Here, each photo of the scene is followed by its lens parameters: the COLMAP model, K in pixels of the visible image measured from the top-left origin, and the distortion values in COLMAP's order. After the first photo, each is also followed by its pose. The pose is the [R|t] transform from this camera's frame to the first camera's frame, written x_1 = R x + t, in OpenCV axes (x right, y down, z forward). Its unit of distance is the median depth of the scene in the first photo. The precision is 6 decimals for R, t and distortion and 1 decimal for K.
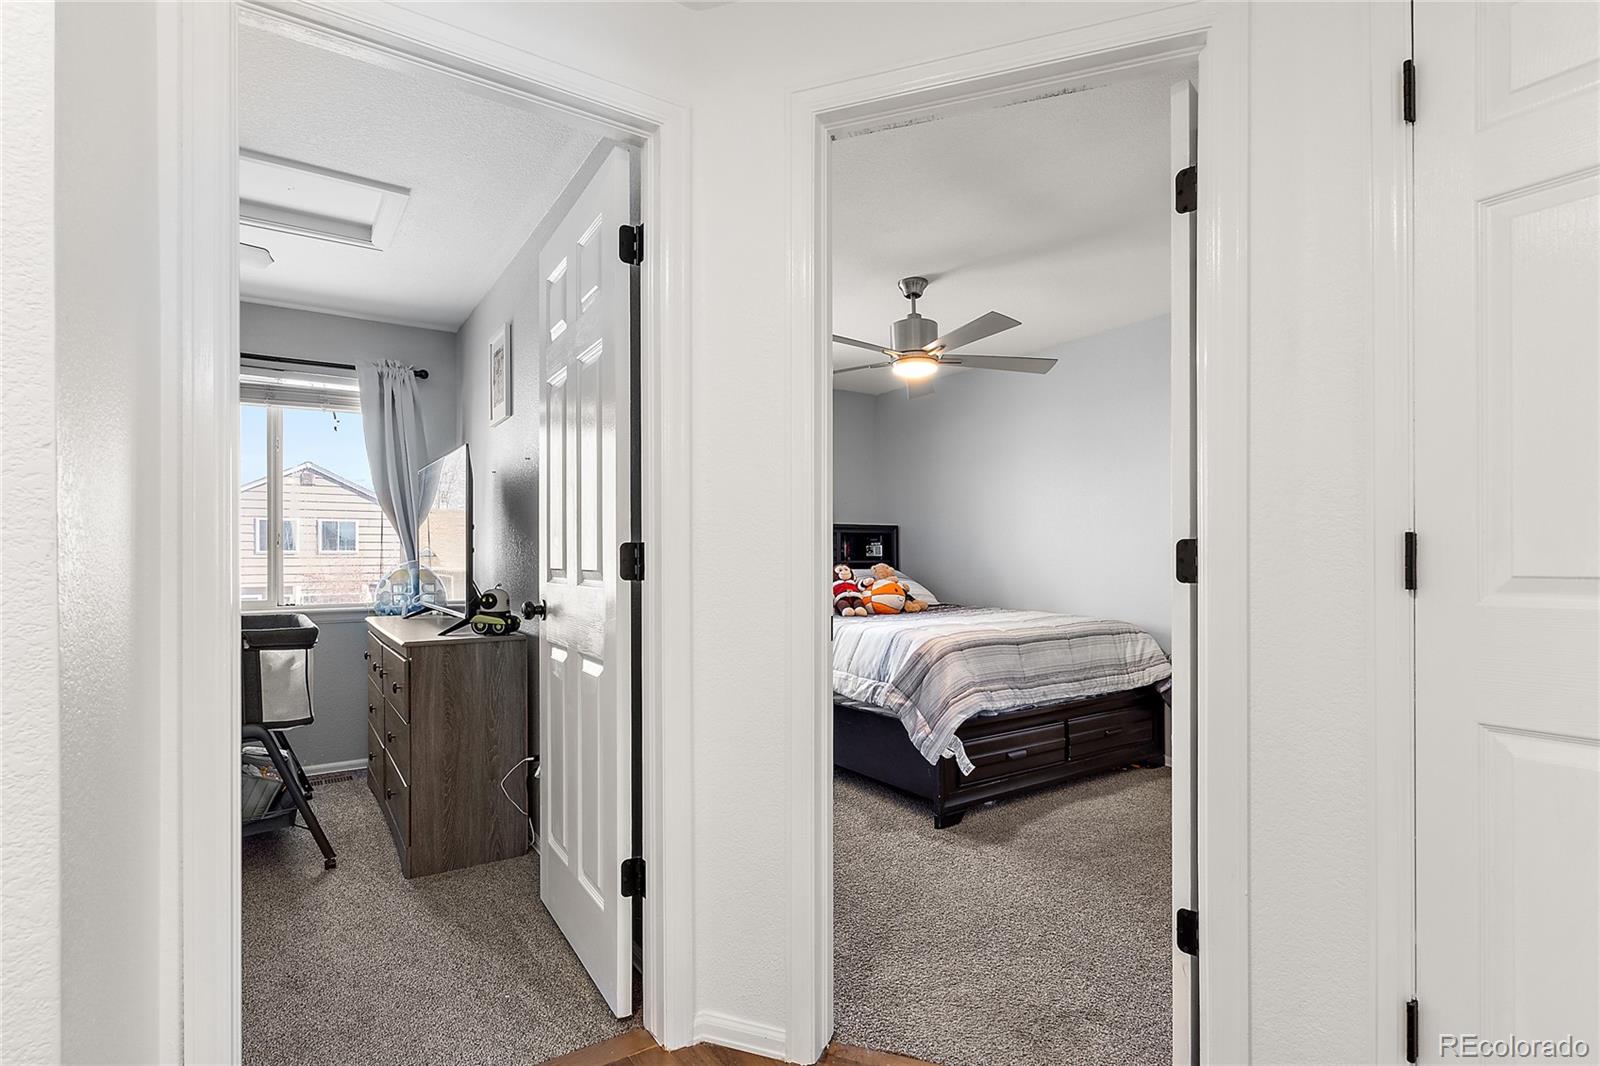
lens RADIAL K [[773.6, 0, 813.8], [0, 773.6, 559.2], [0, 0, 1]] dist [0.001550, -0.001278]
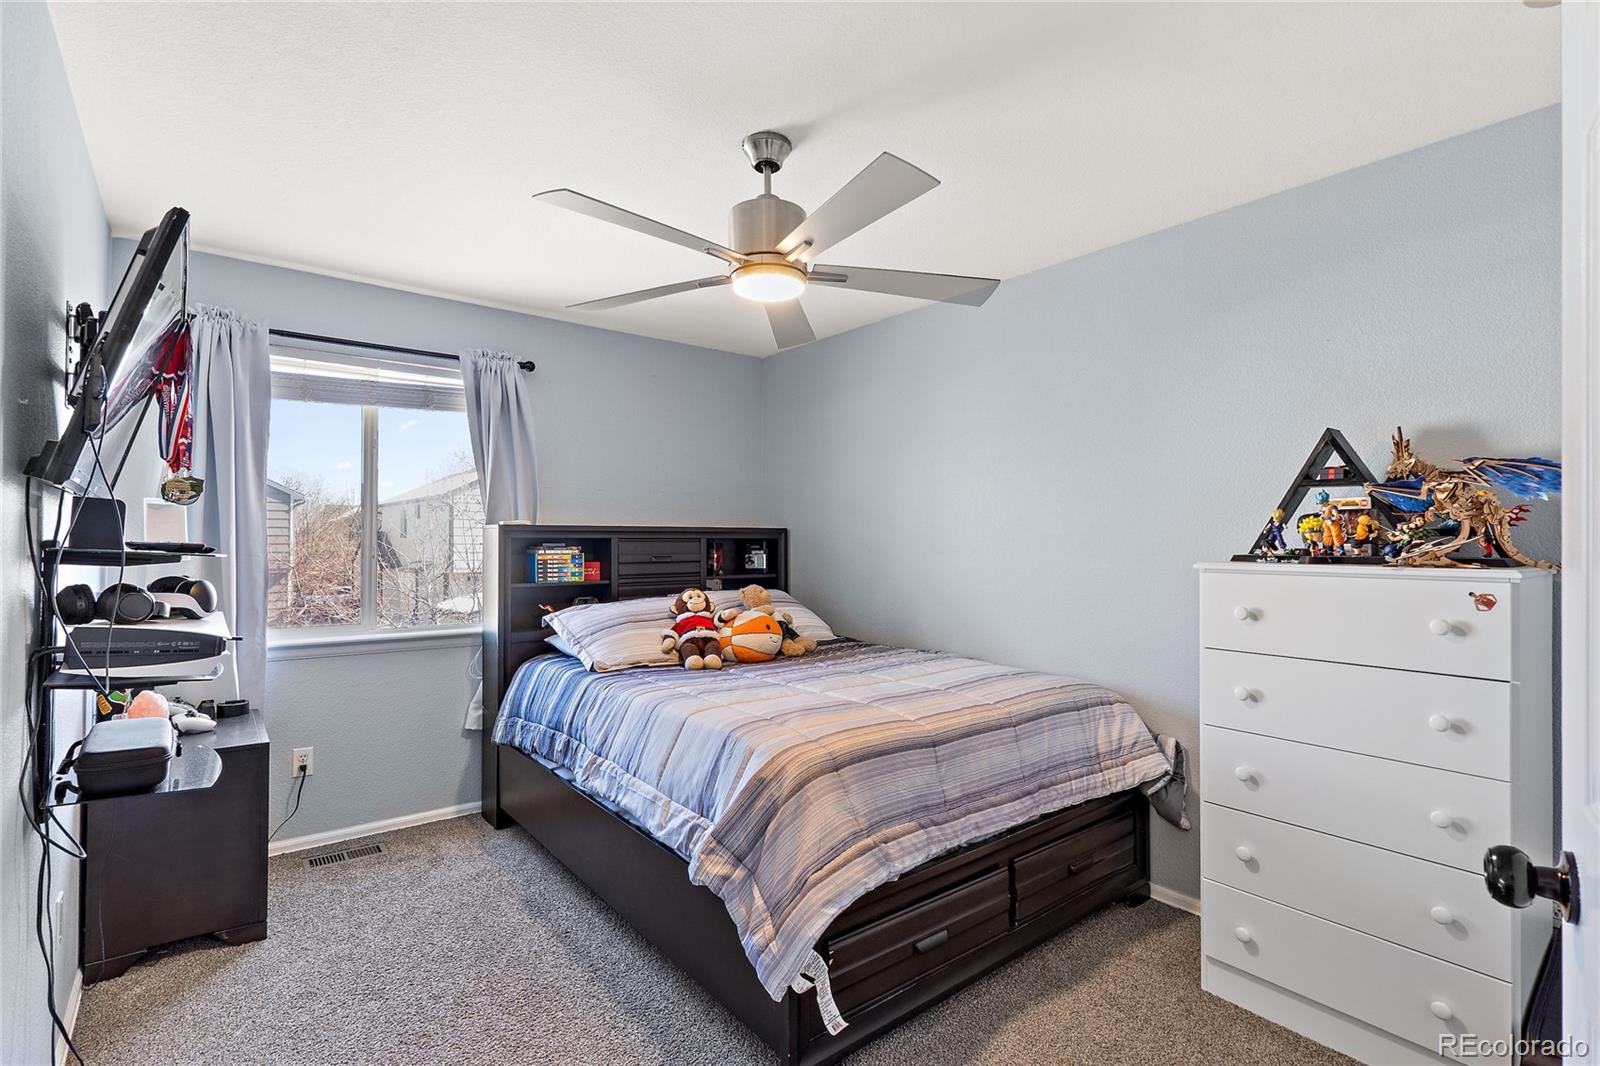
lens RADIAL K [[773.6, 0, 797.6], [0, 773.6, 542.0], [0, 0, 1]] dist [0.001550, -0.001278]
pose [[0.997644, 0.006975, 0.068244, 0.101633], [-0.006718, 0.999969, -0.003988, -0.041250], [-0.068269, 0.003521, 0.997661, 0.358156]]
